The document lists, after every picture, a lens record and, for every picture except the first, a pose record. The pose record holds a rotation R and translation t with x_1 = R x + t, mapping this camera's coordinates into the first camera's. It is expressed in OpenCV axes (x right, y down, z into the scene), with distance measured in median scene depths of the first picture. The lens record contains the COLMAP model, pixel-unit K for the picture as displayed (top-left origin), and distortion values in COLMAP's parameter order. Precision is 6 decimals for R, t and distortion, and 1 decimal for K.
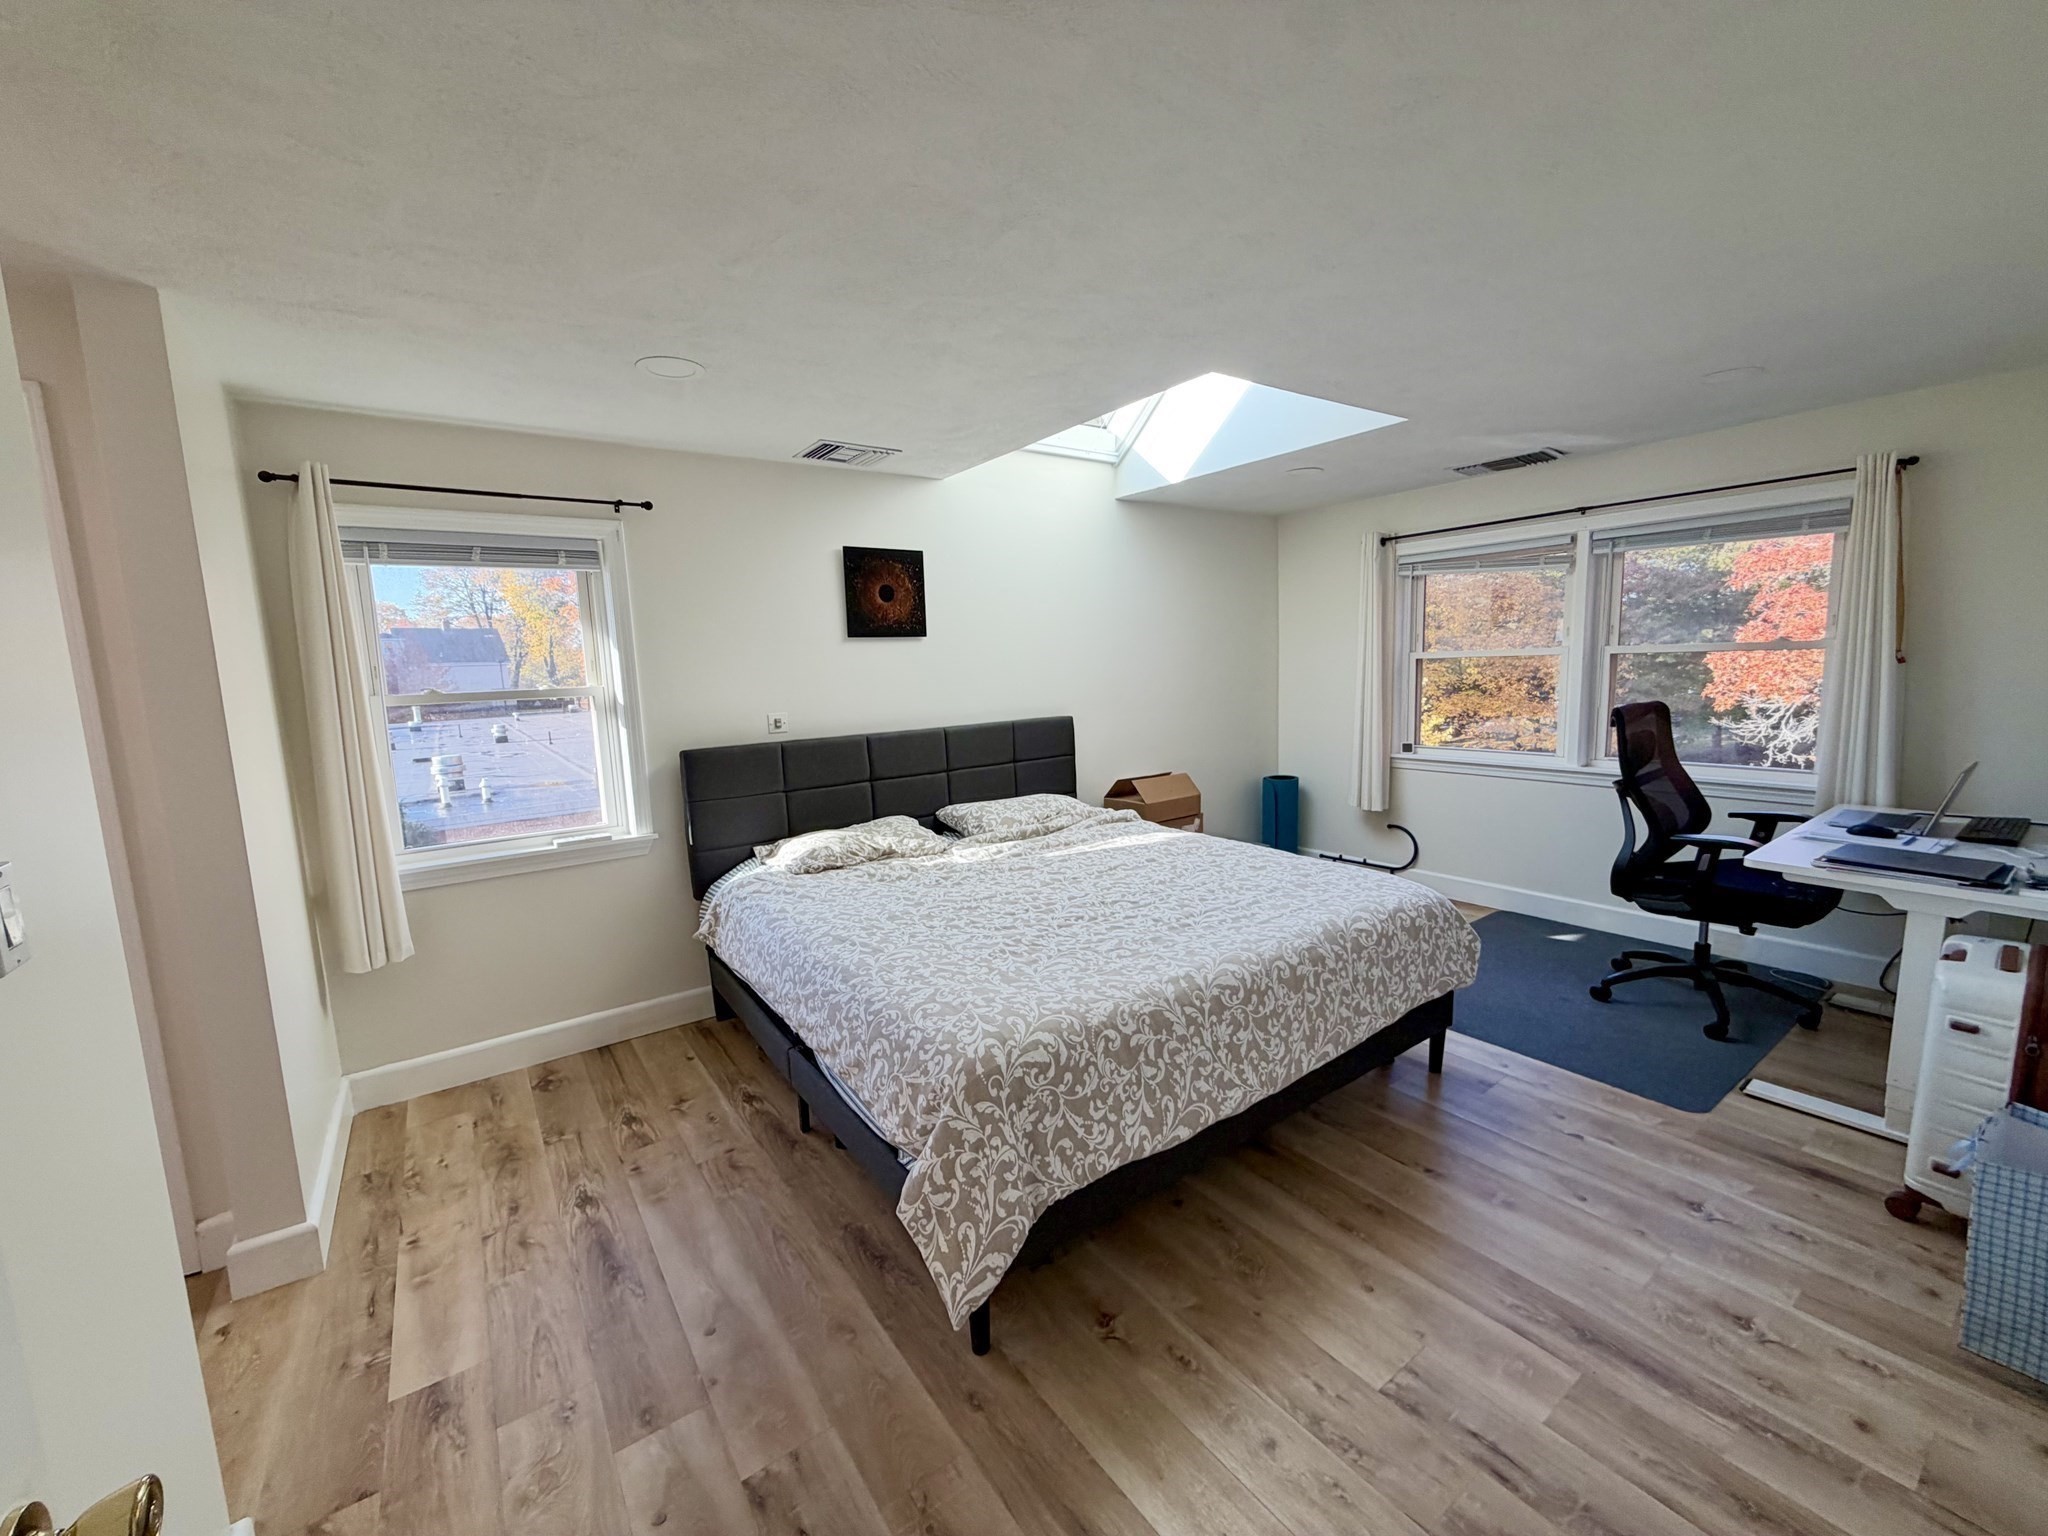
lens RADIAL K [[816.6, 0, 1017.2], [0, 816.6, 765.9], [0, 0, 1]] dist [0.001654, 0.000207]
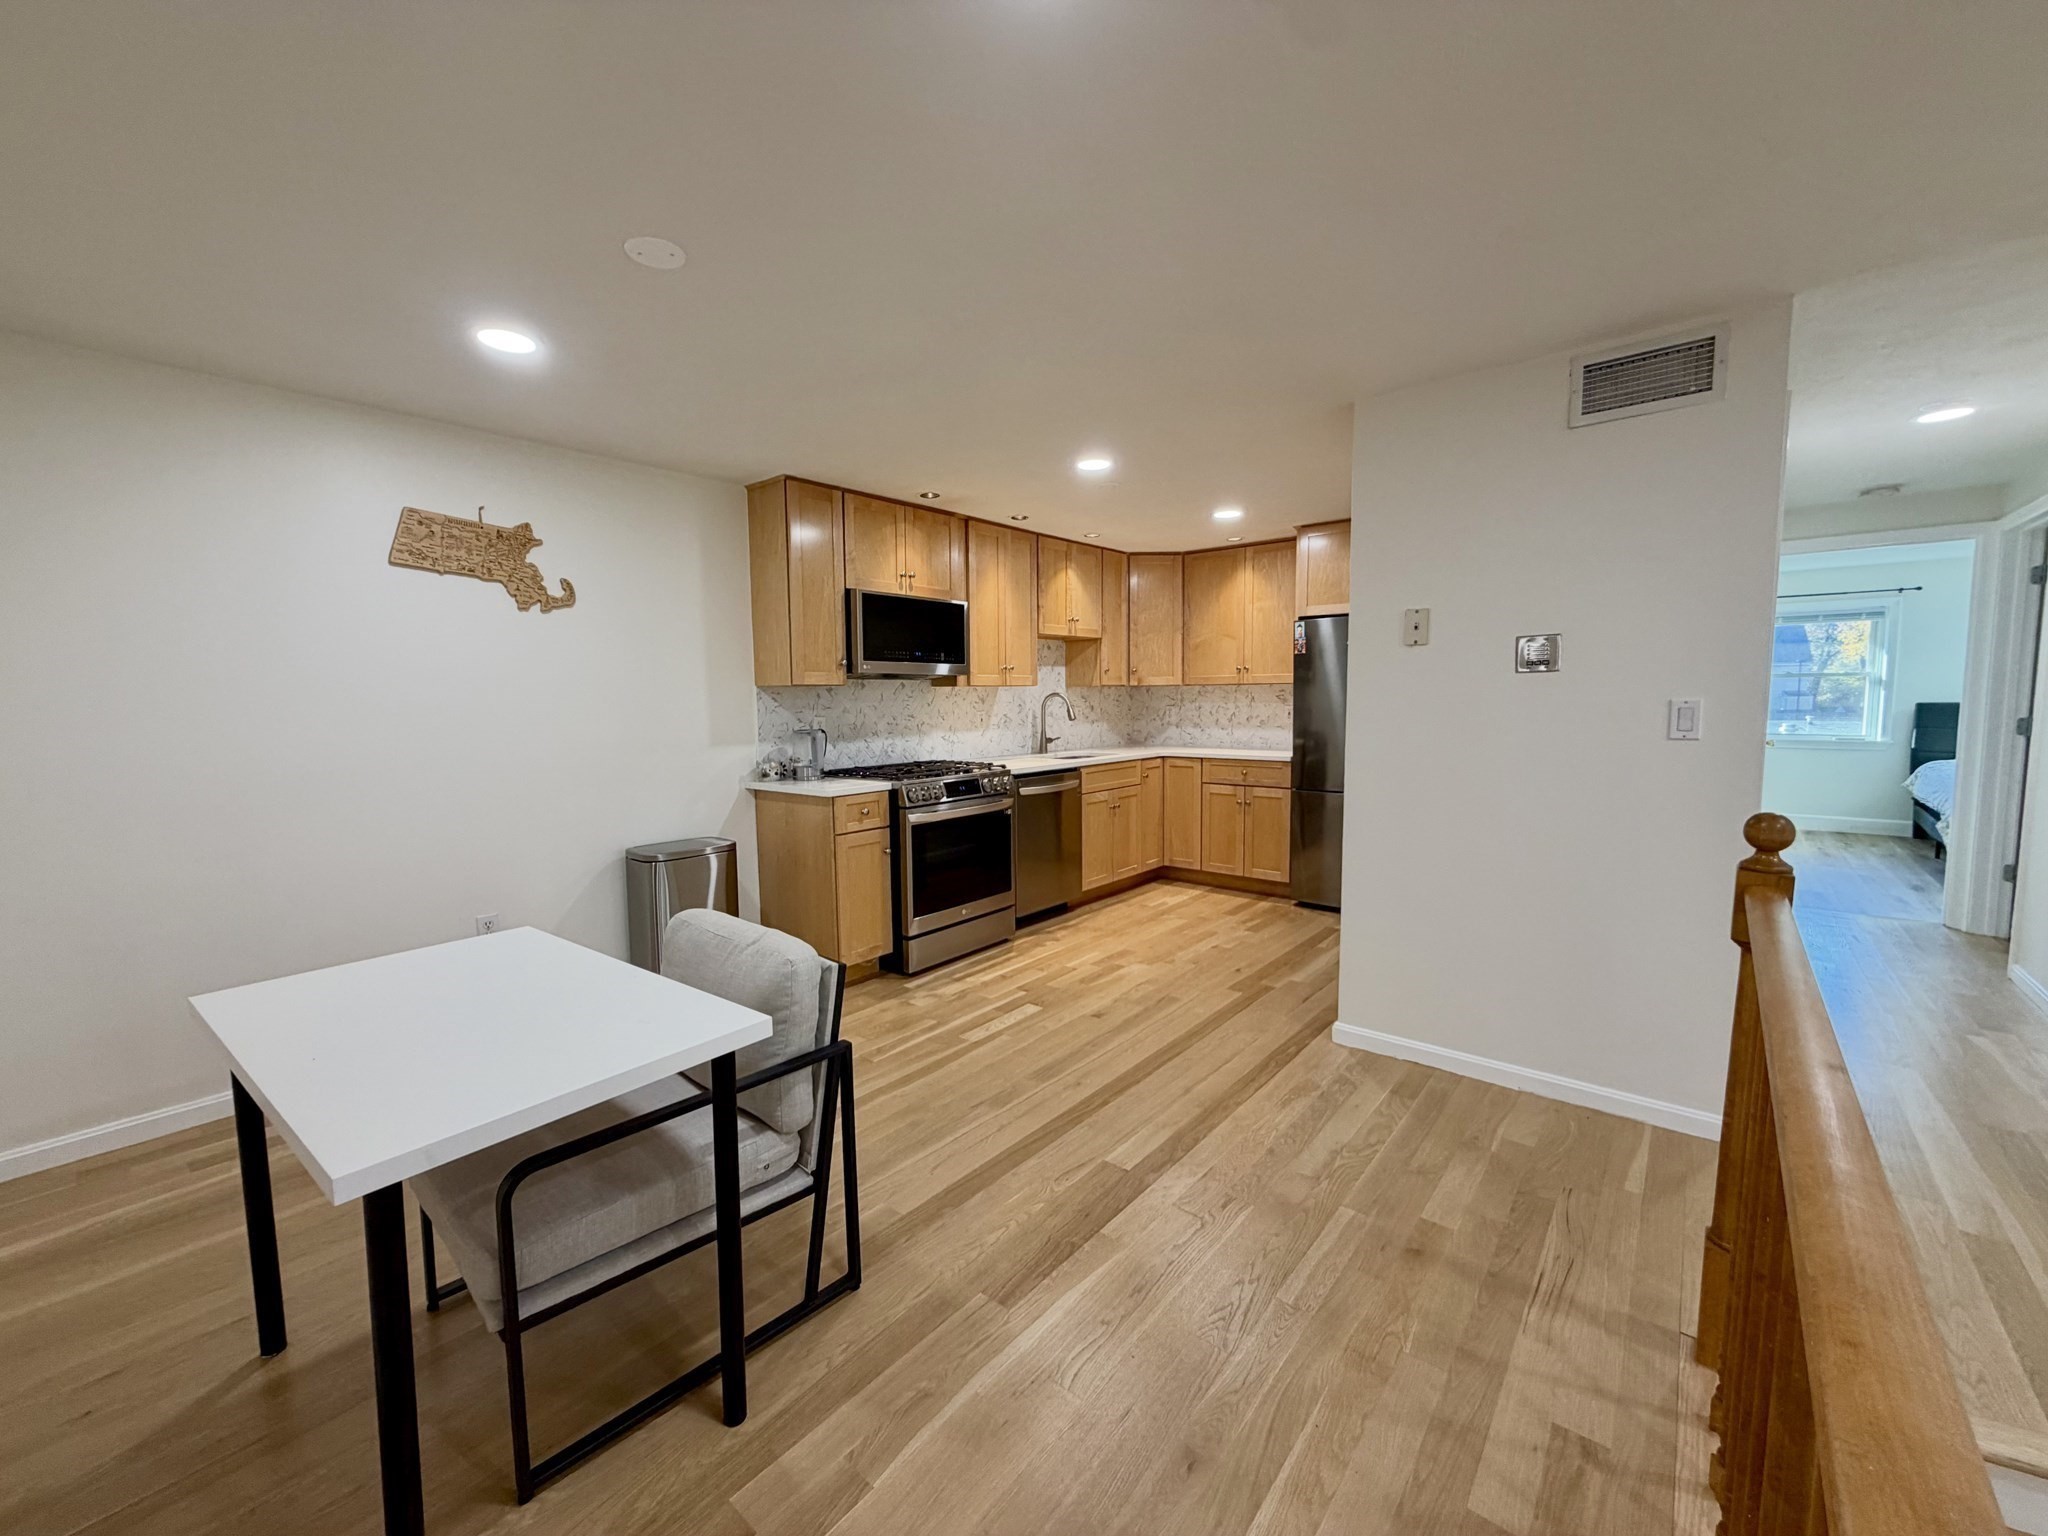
lens RADIAL K [[816.6, 0, 1029.9], [0, 816.6, 769.1], [0, 0, 1]] dist [0.001654, 0.000207]
pose [[0.257191, 0.119291, -0.958970, 1.008973], [-0.116637, 0.988929, 0.091736, 0.215637], [0.959296, 0.088258, 0.268257, -1.682366]]
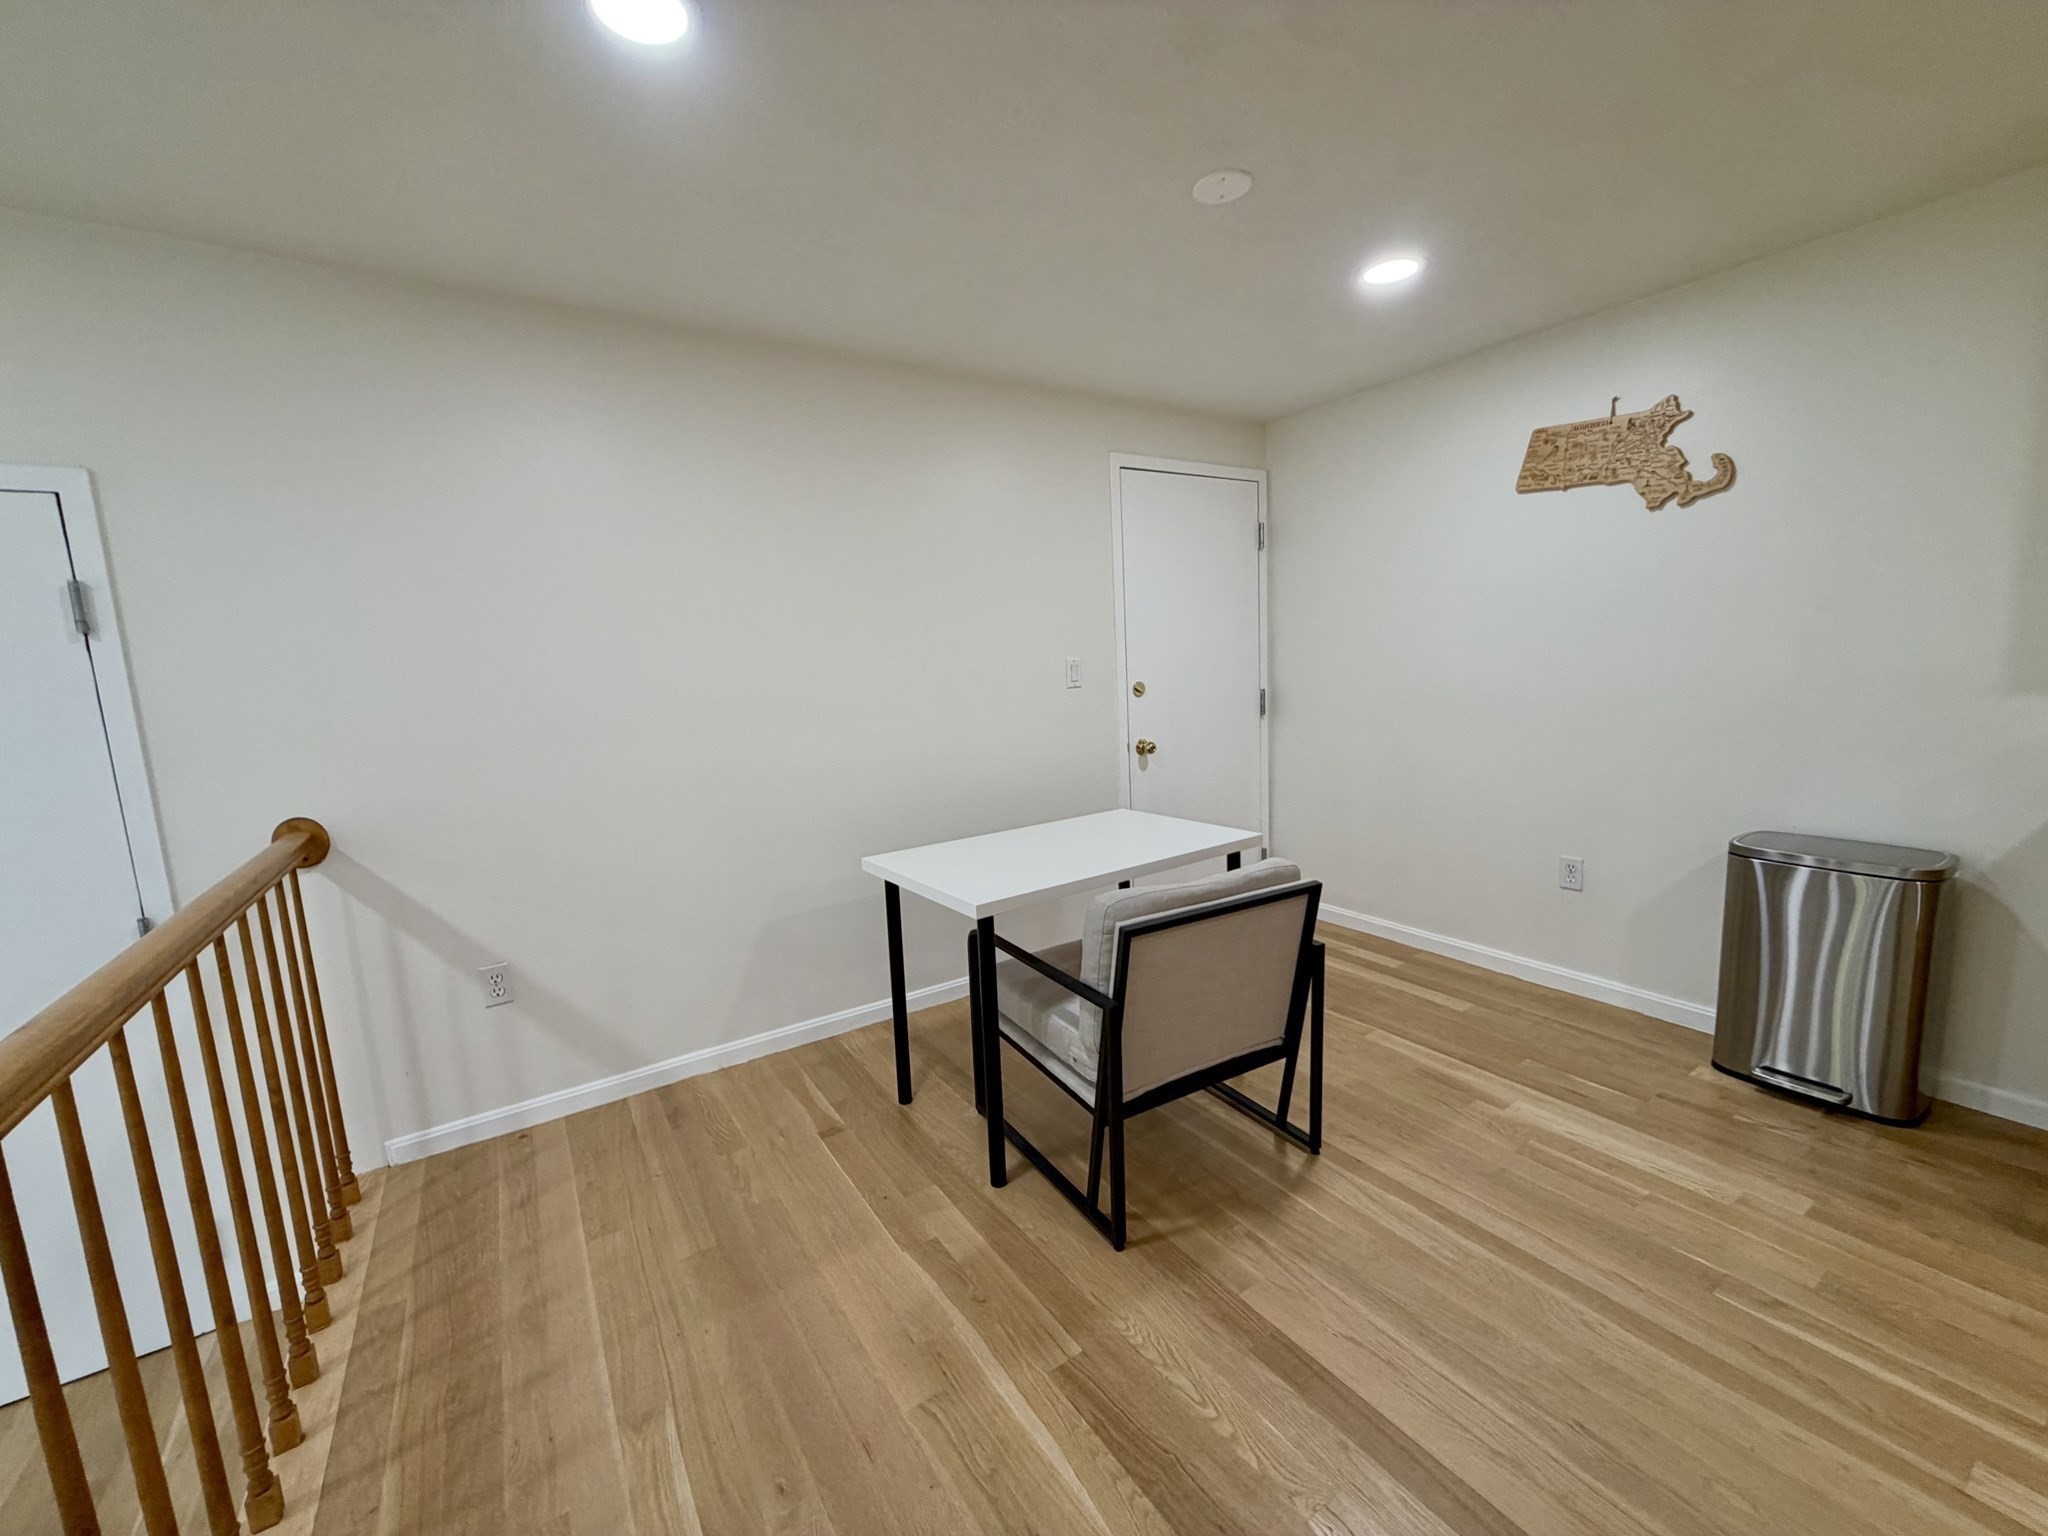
lens RADIAL K [[816.6, 0, 1007.4], [0, 816.6, 765.8], [0, 0, 1]] dist [0.001654, 0.000207]
pose [[-0.995018, 0.079442, 0.060234, 0.716235], [0.092307, 0.962370, 0.255584, 0.187455], [-0.037663, 0.259871, -0.964909, -1.382787]]
